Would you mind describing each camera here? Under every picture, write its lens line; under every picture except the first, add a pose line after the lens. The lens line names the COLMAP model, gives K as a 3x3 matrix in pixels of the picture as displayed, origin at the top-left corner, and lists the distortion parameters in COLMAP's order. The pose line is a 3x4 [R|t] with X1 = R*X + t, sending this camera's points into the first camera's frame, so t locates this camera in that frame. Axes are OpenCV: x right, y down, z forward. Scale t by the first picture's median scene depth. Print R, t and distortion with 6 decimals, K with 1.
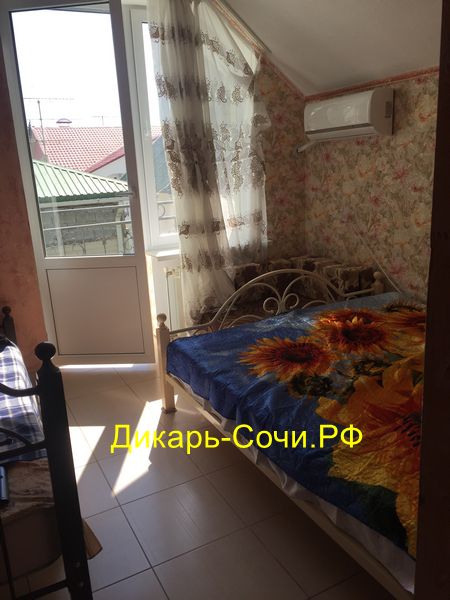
lens RADIAL K [[514.6, 0, 224.8], [0, 514.6, 304.3], [0, 0, 1]] dist [0.072875, -0.089972]
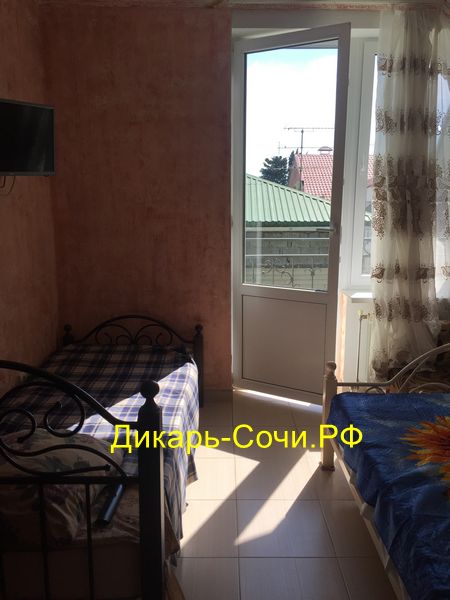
lens RADIAL K [[514.6, 0, 223.8], [0, 514.6, 298.0], [0, 0, 1]] dist [0.072875, -0.089972]
pose [[0.883884, 0.144431, -0.444847, 0.089743], [-0.169270, 0.985434, -0.016384, -0.040888], [0.436001, 0.089781, 0.895457, 0.067076]]
